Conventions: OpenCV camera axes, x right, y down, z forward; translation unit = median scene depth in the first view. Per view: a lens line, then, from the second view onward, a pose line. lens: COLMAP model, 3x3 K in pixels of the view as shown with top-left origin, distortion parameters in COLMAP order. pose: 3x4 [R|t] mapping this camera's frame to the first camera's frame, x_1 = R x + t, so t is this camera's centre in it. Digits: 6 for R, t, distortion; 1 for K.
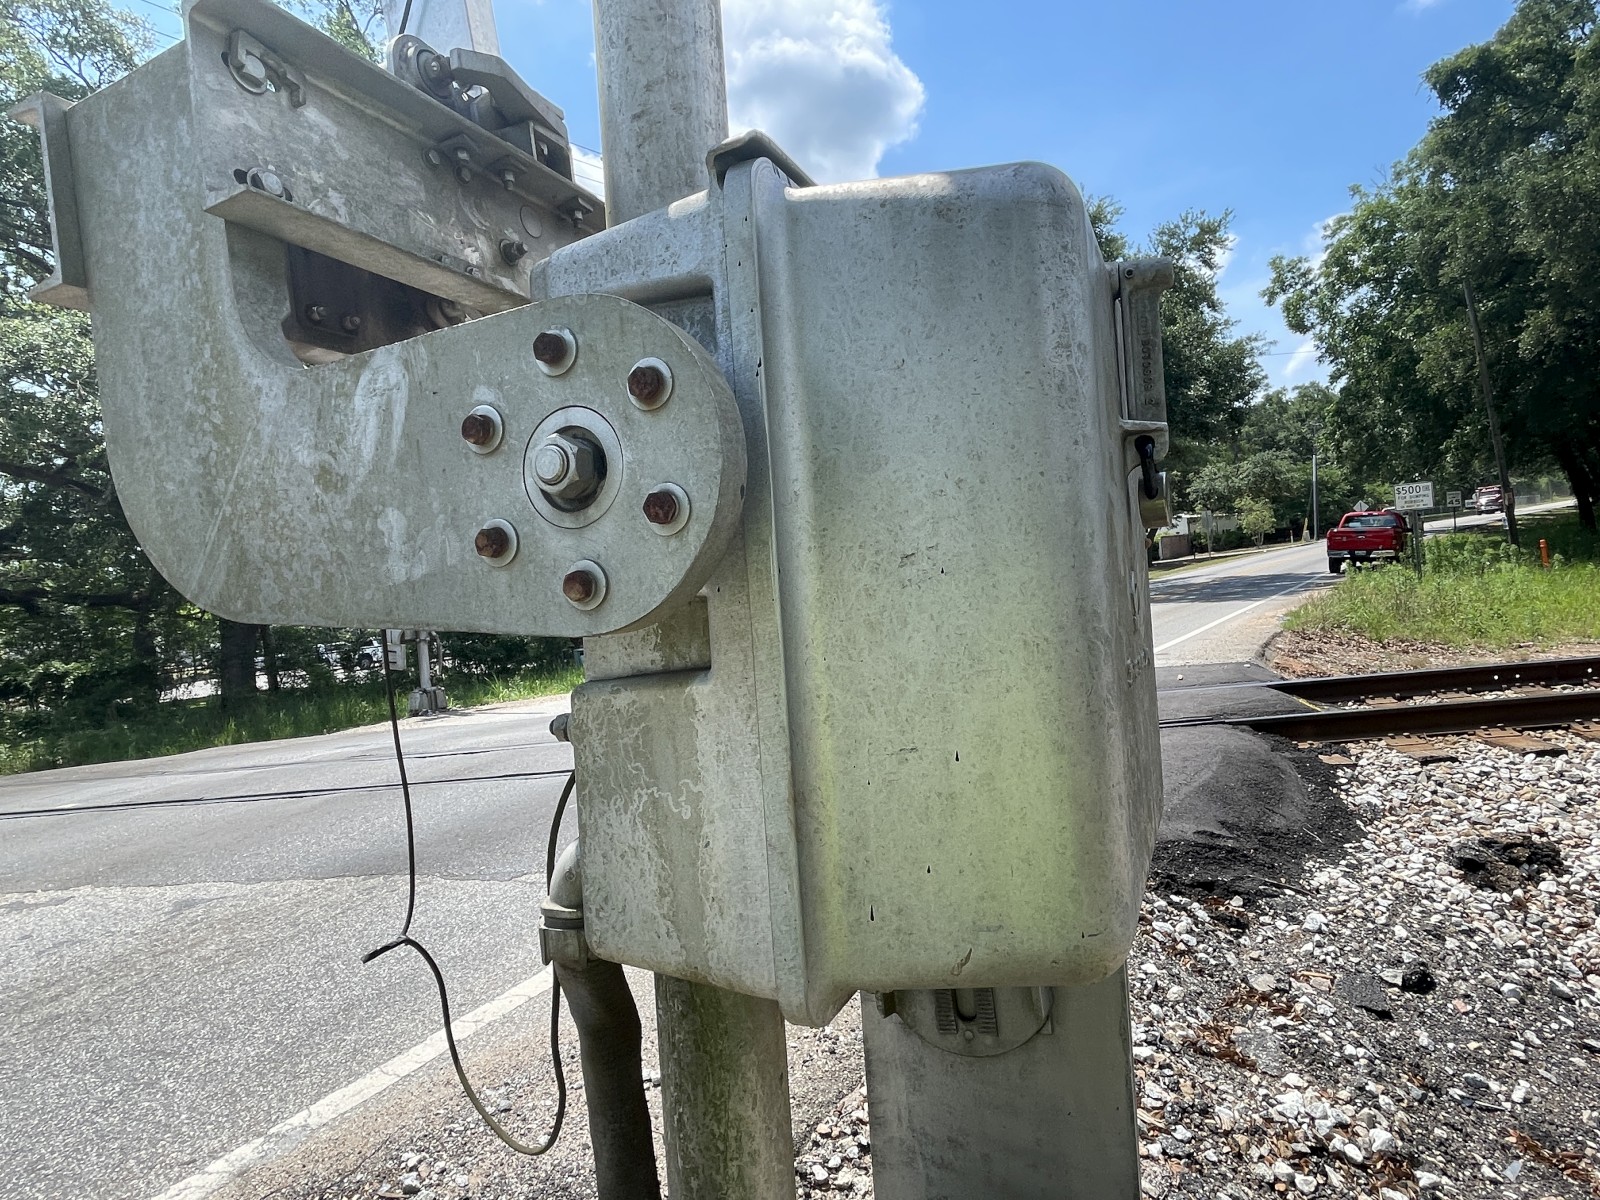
lens RADIAL K [[937.6, 0, 800.0], [0, 937.6, 600.0], [0, 0, 1]] dist [-0.003124, -0.000002]
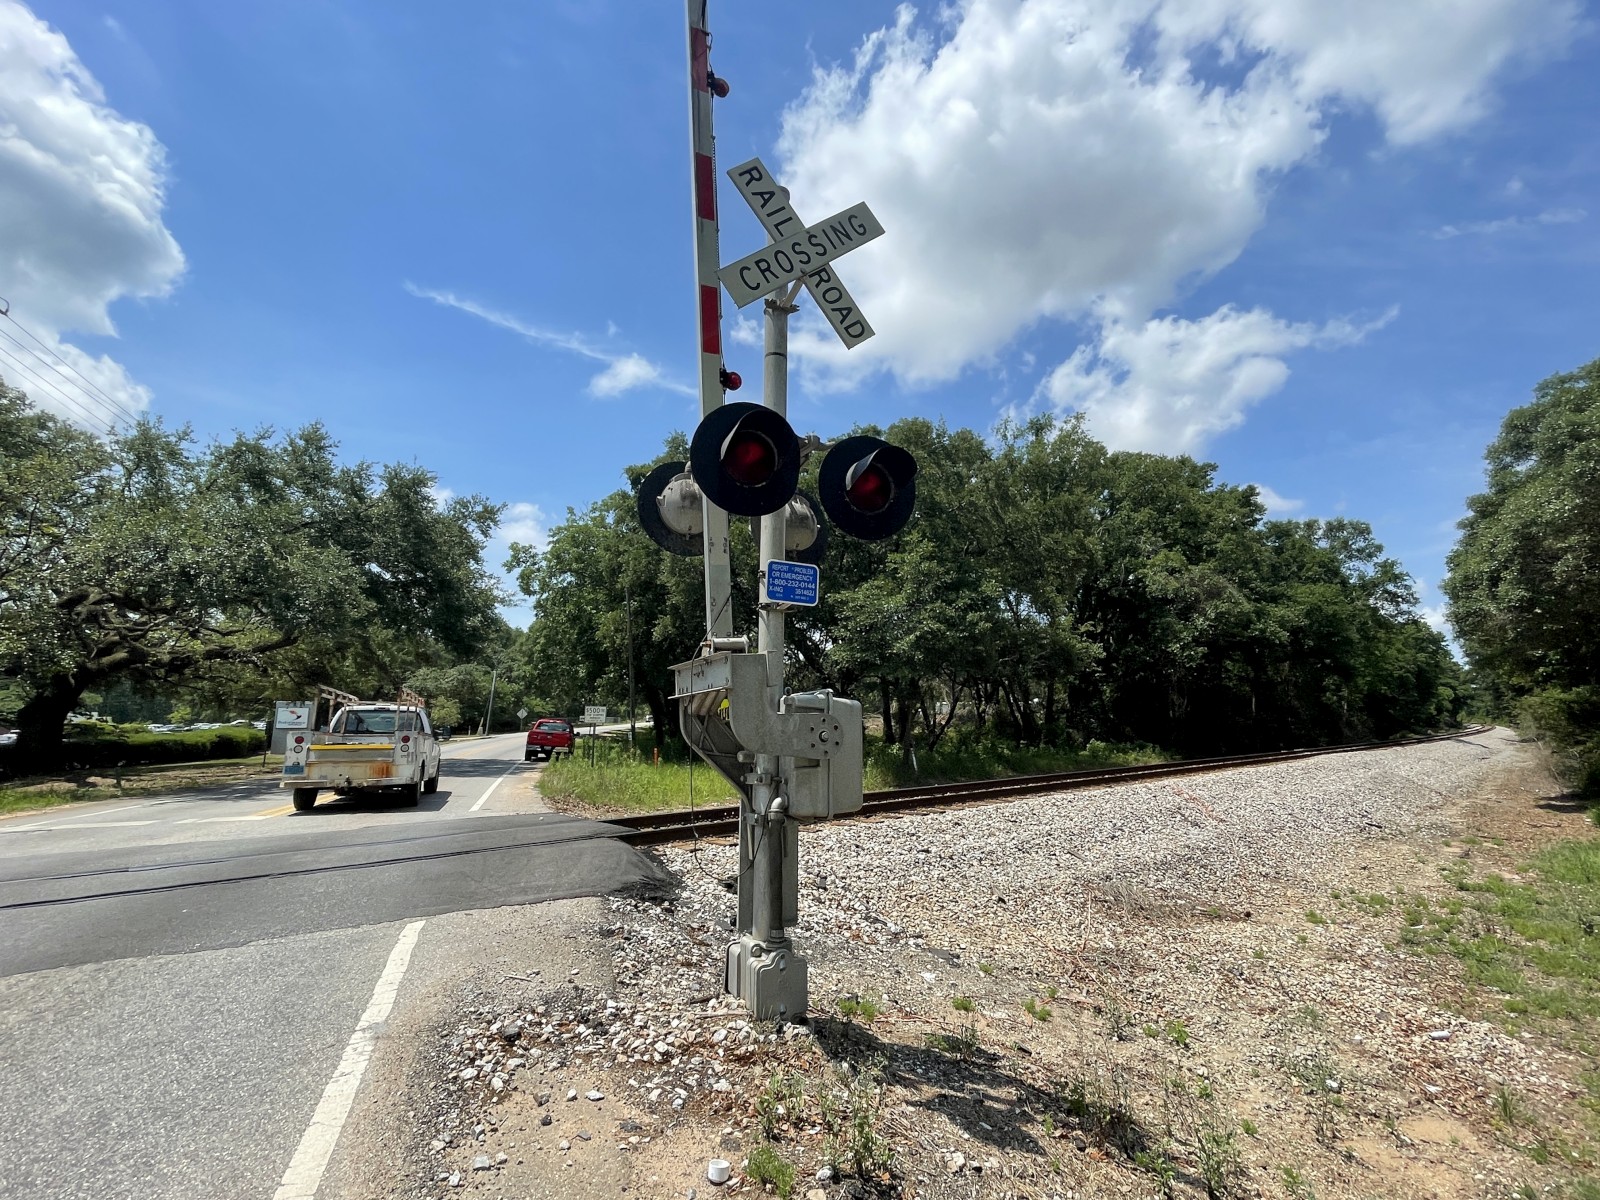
lens RADIAL K [[756.0, 0, 800.0], [0, 756.0, 600.0], [0, 0, 1]] dist [-0.002088, -0.000333]
pose [[0.617564, 0.223280, 0.754162, -0.111832], [-0.042056, 0.966861, -0.251814, 0.007291], [-0.785395, 0.123794, 0.606489, -0.058083]]
